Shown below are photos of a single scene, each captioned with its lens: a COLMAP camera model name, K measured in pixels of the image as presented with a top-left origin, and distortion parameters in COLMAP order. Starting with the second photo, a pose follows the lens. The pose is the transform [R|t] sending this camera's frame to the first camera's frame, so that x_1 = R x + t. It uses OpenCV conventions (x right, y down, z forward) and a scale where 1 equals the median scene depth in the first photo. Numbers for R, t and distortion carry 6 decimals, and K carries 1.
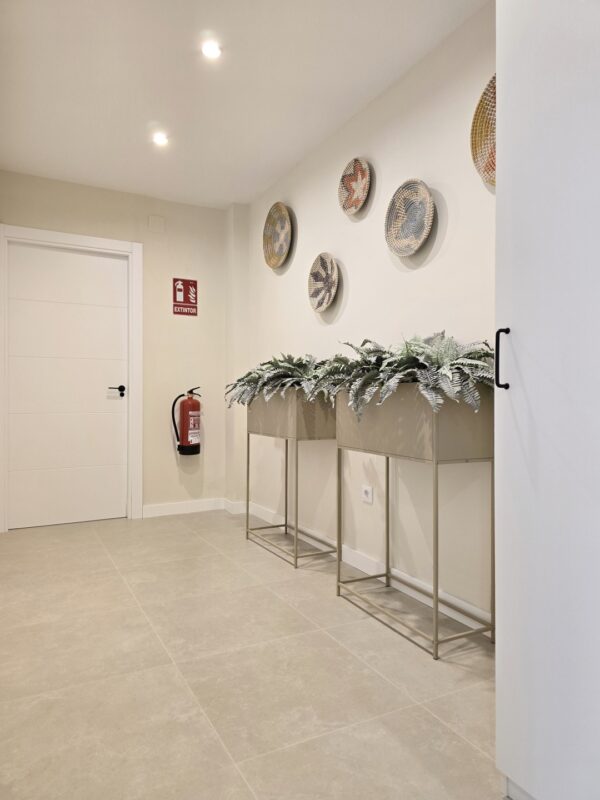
lens RADIAL K [[537.4, 0, 302.9], [0, 537.4, 401.5], [0, 0, 1]] dist [0.029717, -0.004054]
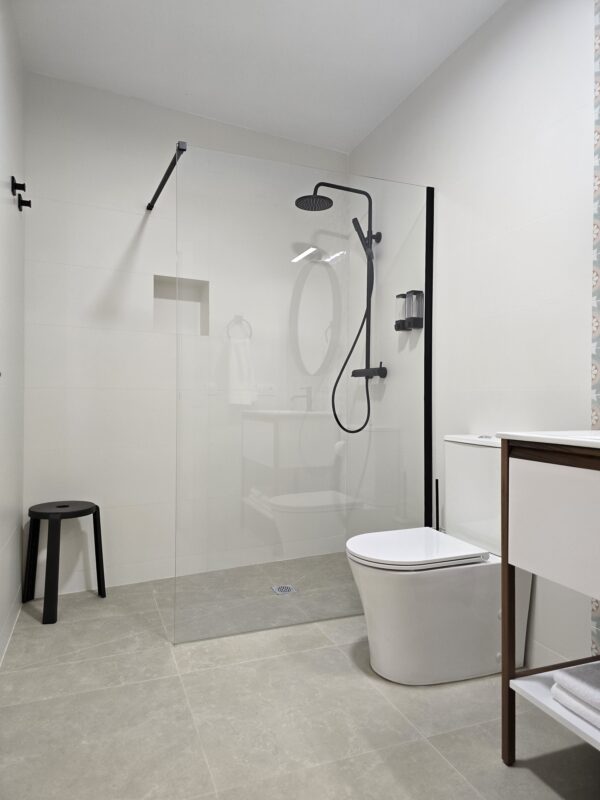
lens RADIAL K [[544.1, 0, 300.4], [0, 544.1, 399.4], [0, 0, 1]] dist [0.056353, -0.032746]
pose [[-0.992064, -0.008237, 0.125467, -0.660841], [-0.007106, 0.999930, 0.009454, -0.018950], [-0.125536, 0.008487, -0.992053, 1.448746]]
